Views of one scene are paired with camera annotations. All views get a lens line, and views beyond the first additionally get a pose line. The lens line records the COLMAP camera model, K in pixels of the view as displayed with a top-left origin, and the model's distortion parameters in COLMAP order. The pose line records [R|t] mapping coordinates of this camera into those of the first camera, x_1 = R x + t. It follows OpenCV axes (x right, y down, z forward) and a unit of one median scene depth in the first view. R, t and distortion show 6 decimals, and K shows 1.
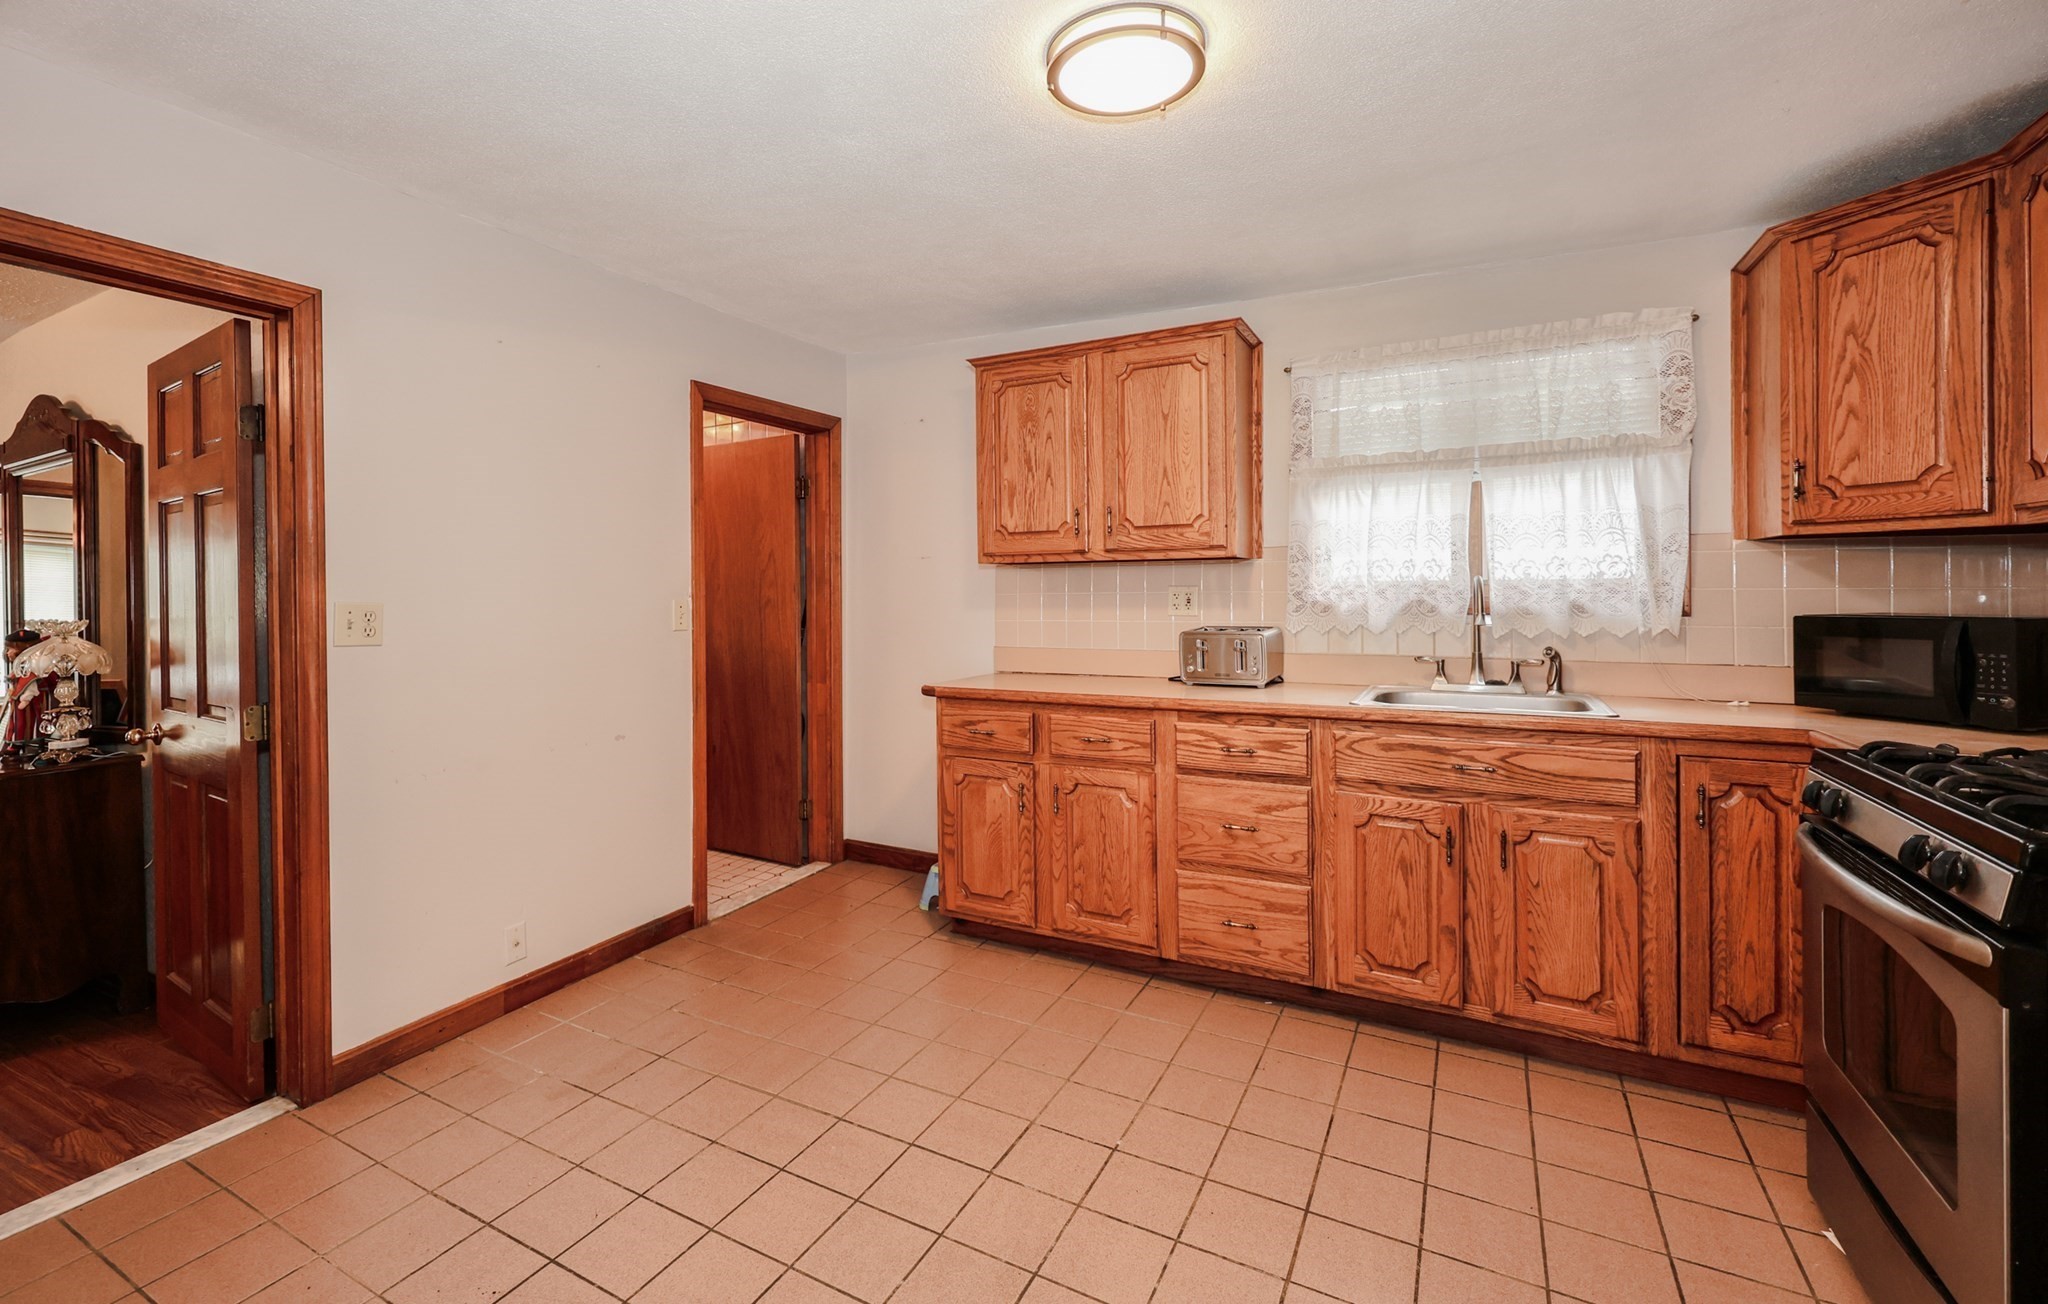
lens RADIAL K [[899.2, 0, 946.5], [0, 899.2, 594.8], [0, 0, 1]] dist [0.000334, -0.000307]
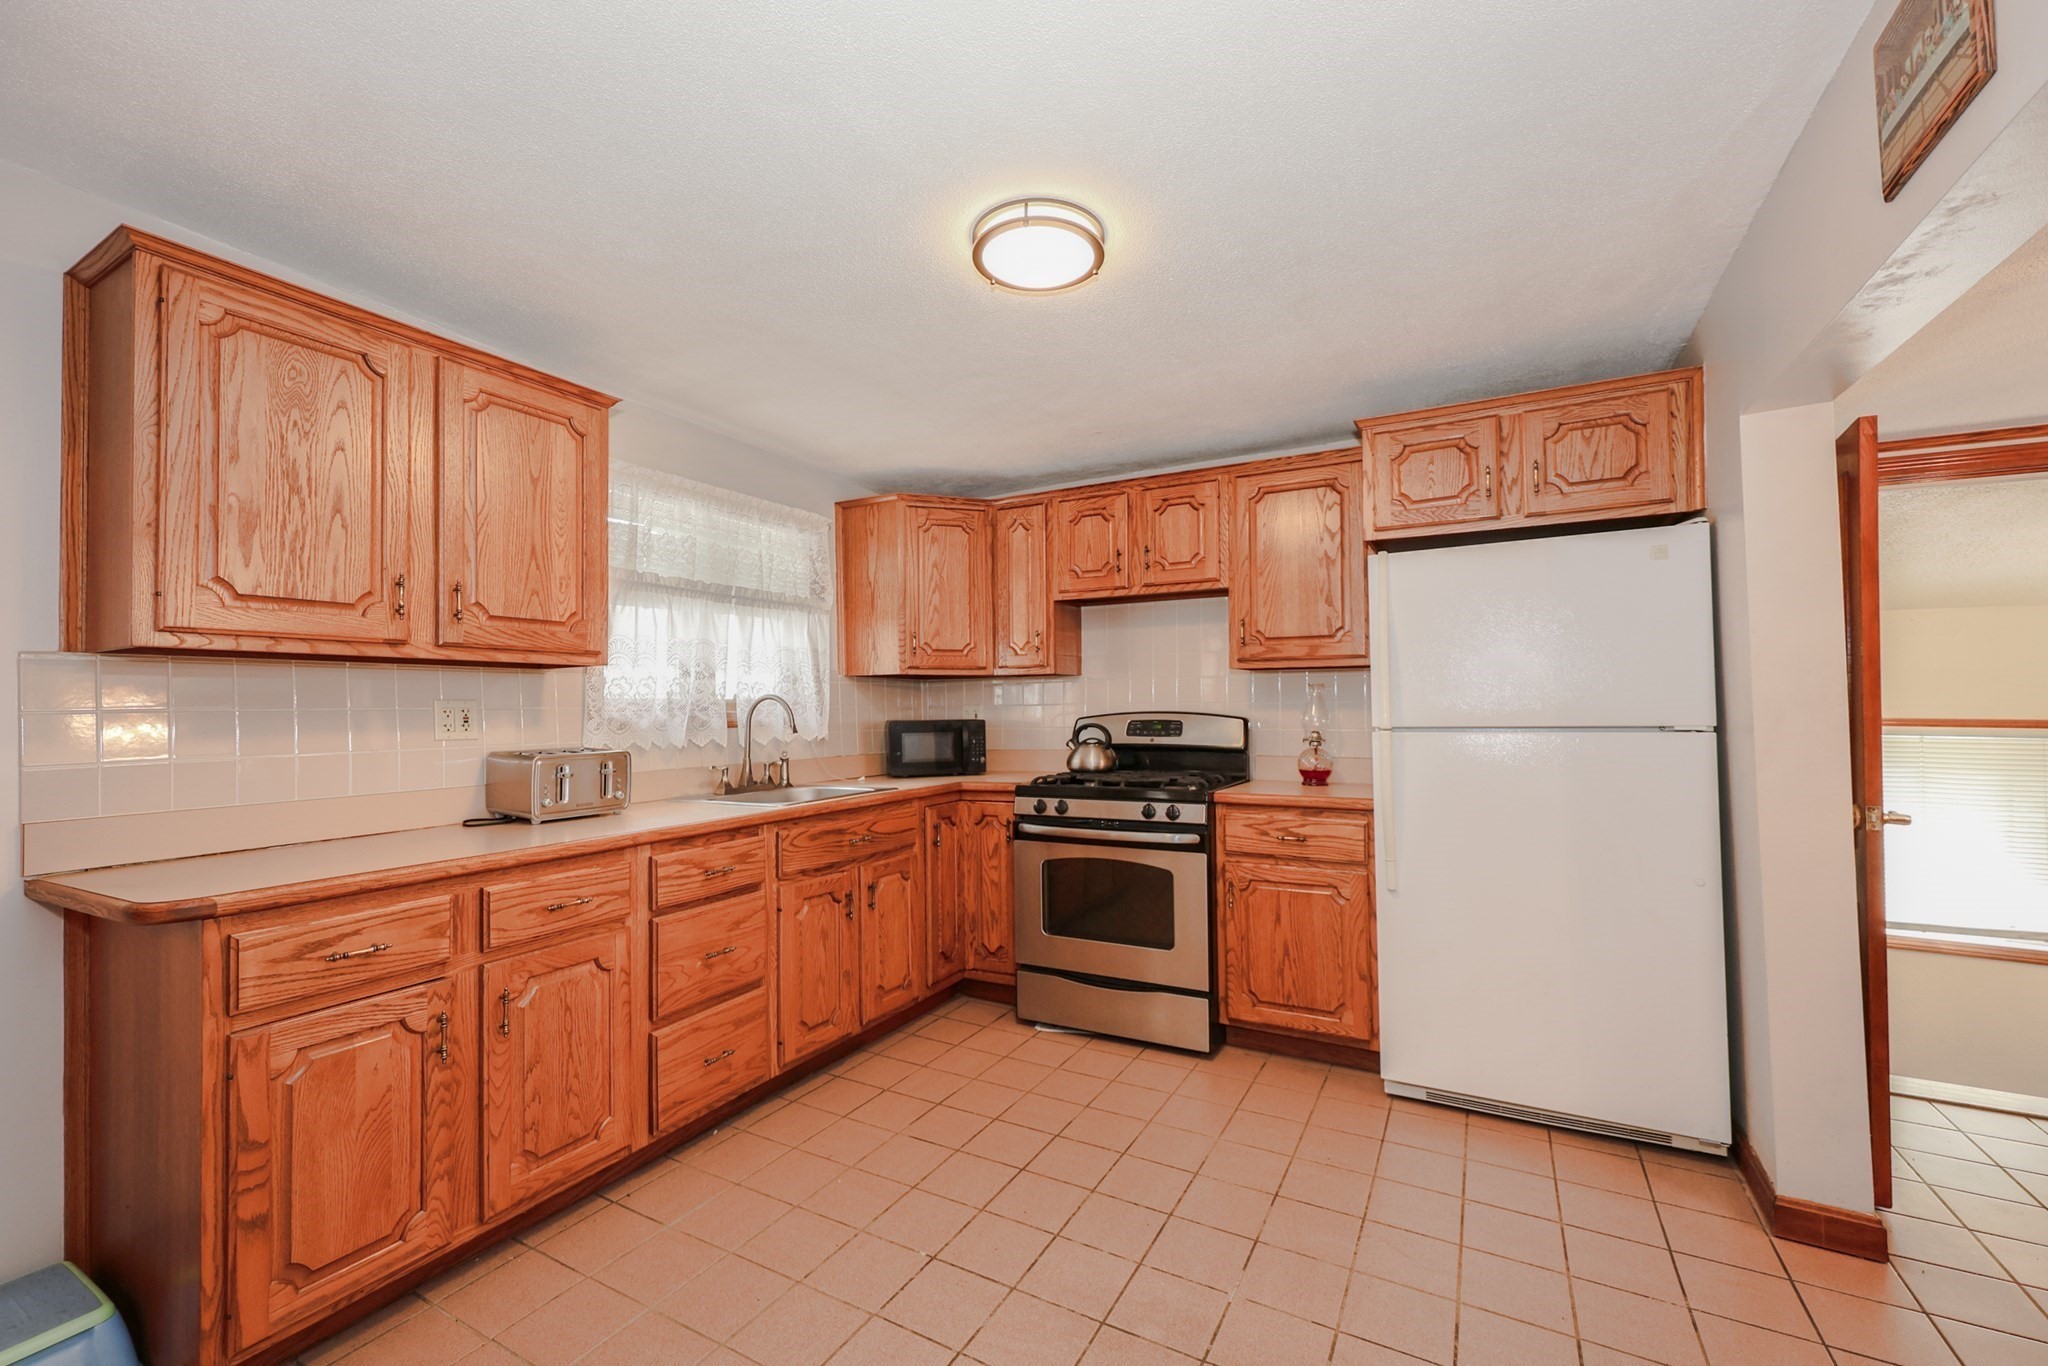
lens RADIAL K [[842.0, 0, 1033.8], [0, 842.0, 694.5], [0, 0, 1]] dist [-0.001135, -0.000962]
pose [[-0.033600, 0.029386, 0.999003, -0.544358], [0.019261, 0.999401, -0.028750, 0.018408], [-0.999250, 0.018276, -0.034146, 0.656536]]
